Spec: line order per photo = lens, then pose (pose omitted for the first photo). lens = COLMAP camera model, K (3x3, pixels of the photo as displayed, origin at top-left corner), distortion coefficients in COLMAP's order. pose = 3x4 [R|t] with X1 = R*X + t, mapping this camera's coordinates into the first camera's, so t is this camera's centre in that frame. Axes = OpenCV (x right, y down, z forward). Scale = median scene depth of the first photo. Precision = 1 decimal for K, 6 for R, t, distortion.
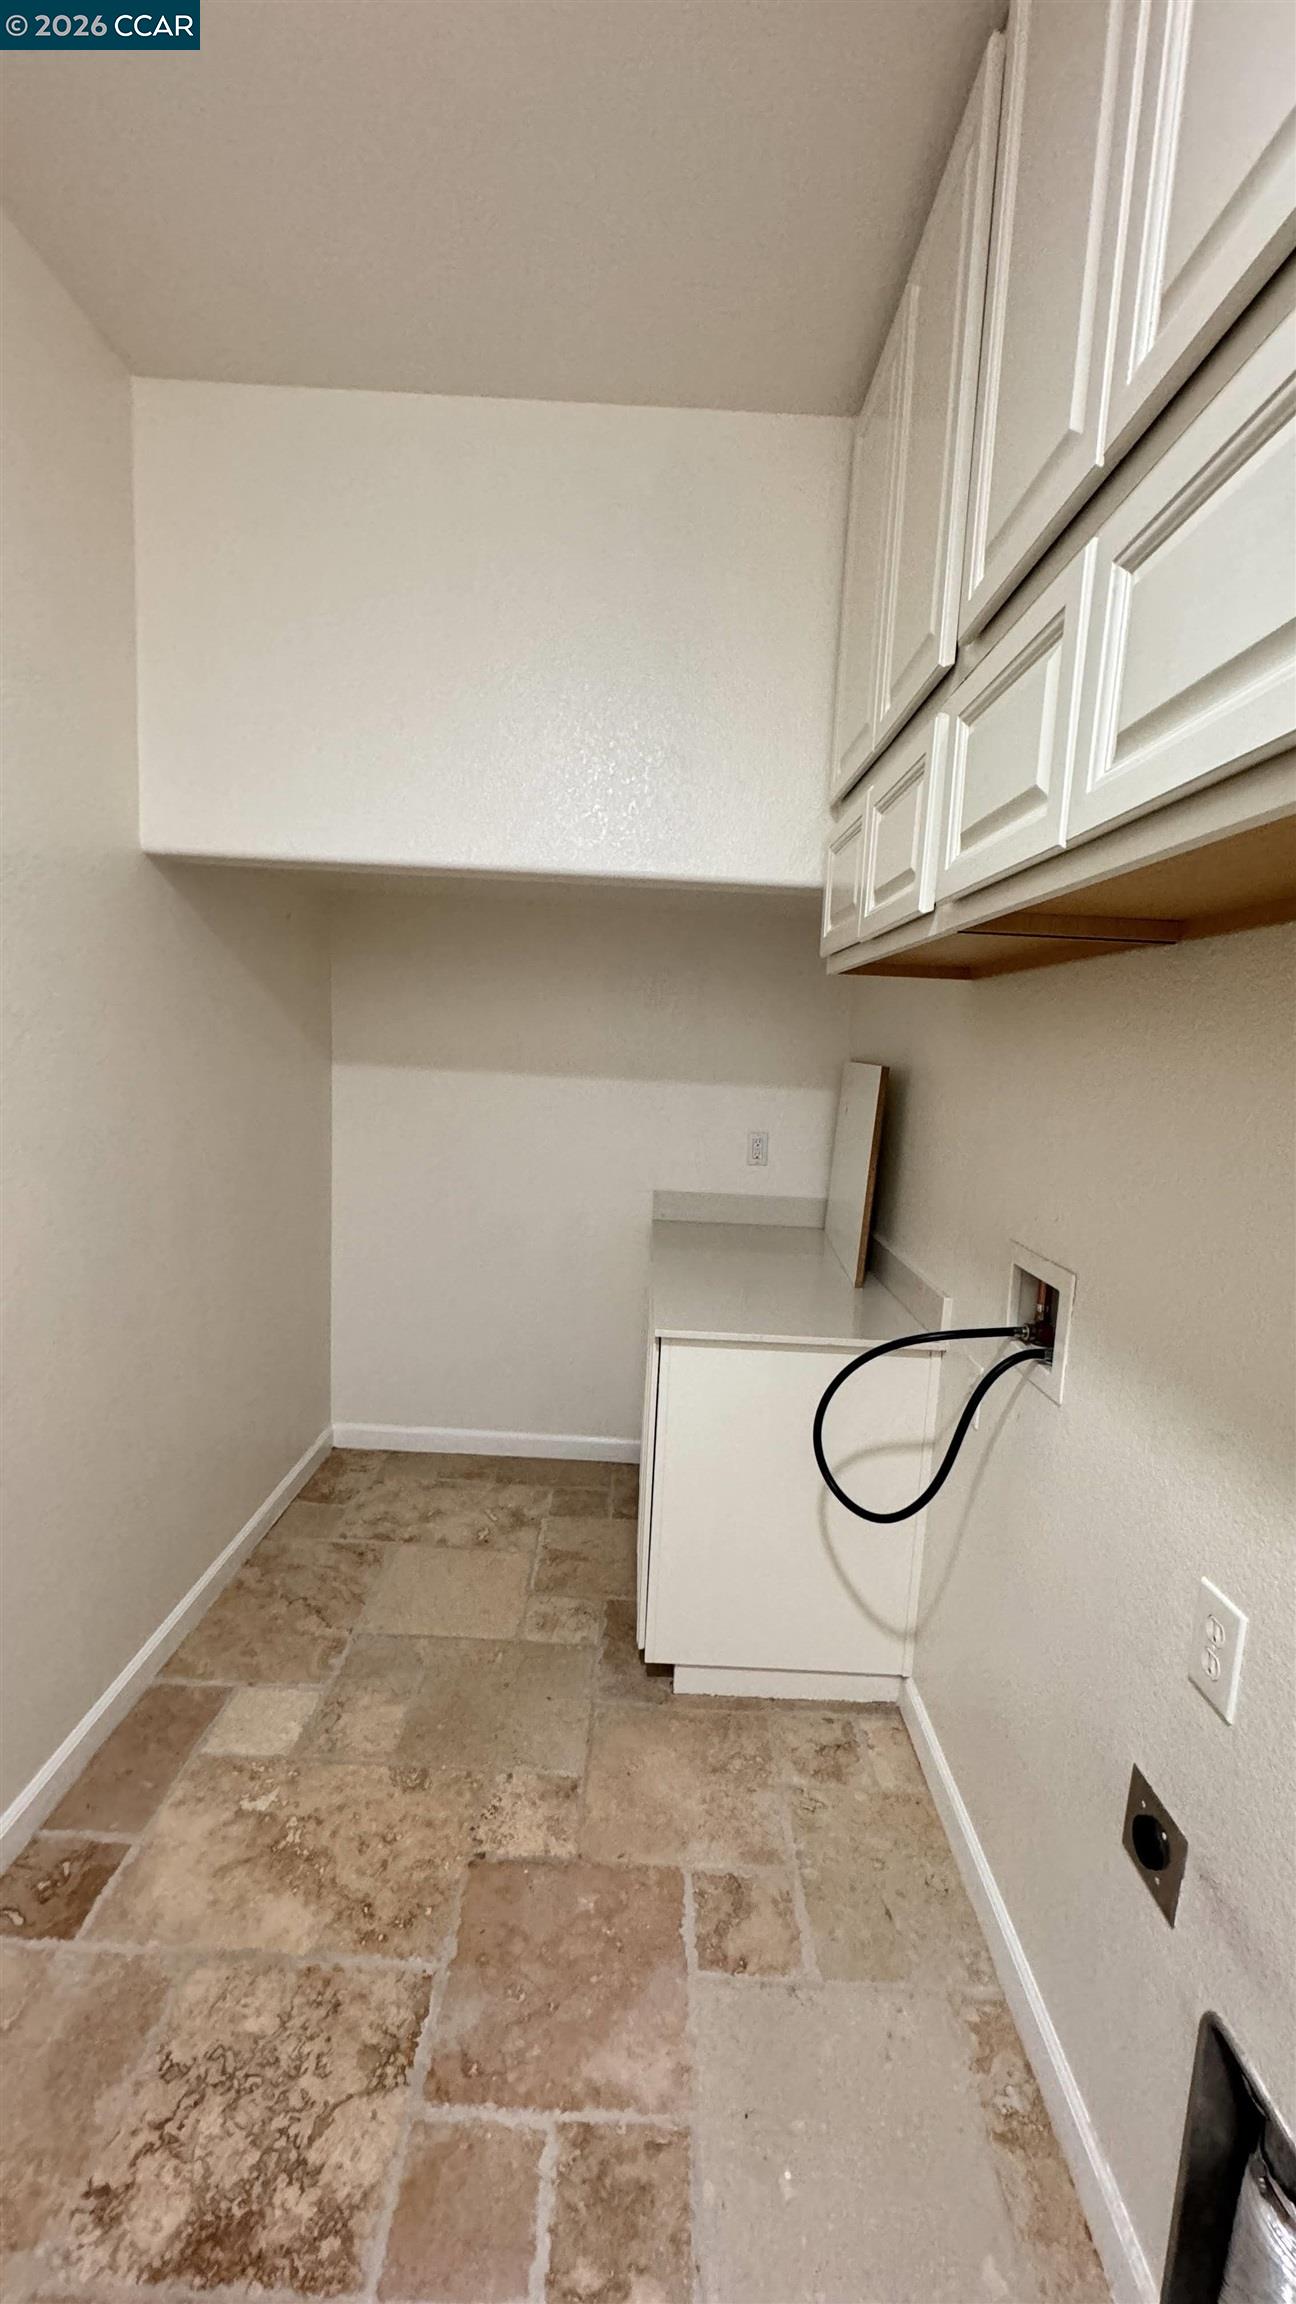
lens RADIAL K [[917.0, 0, 648.0], [0, 917.0, 1152.0], [0, 0, 1]] dist [-0.000386, 0.000399]
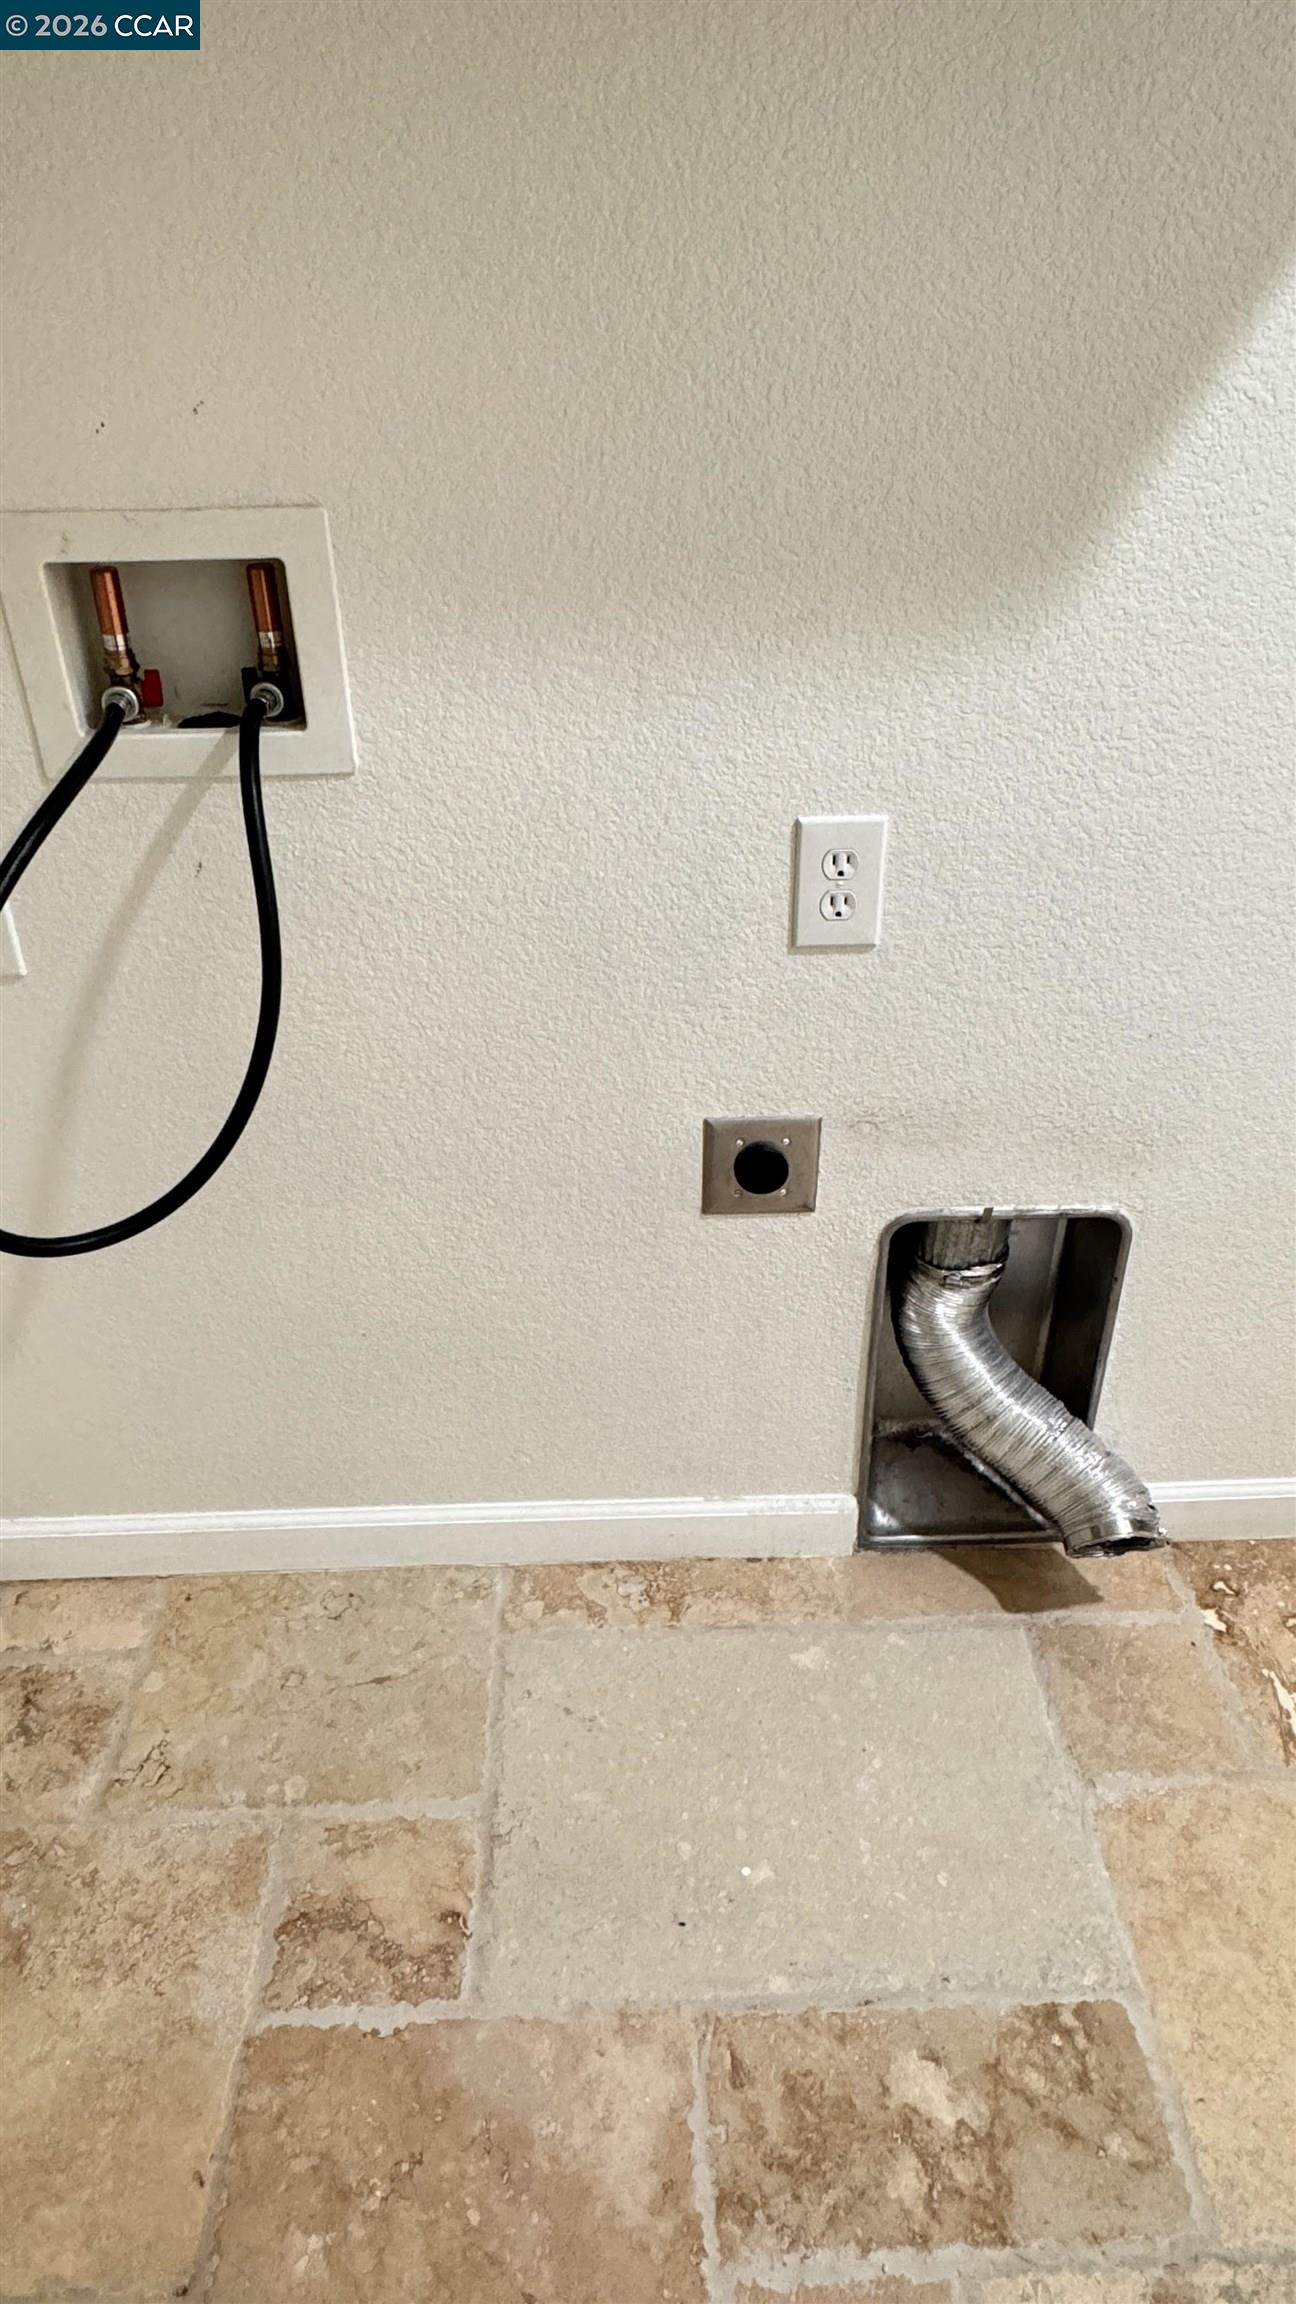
lens RADIAL K [[1415.7, 0, 644.0], [0, 1415.7, 1146.1], [0, 0, 1]] dist [-0.001326, 0.002206]
pose [[-0.040093, -0.581758, 0.812373, -0.343502], [0.130315, 0.803038, 0.581505, -0.007054], [-0.990662, 0.129179, 0.043616, 0.780159]]
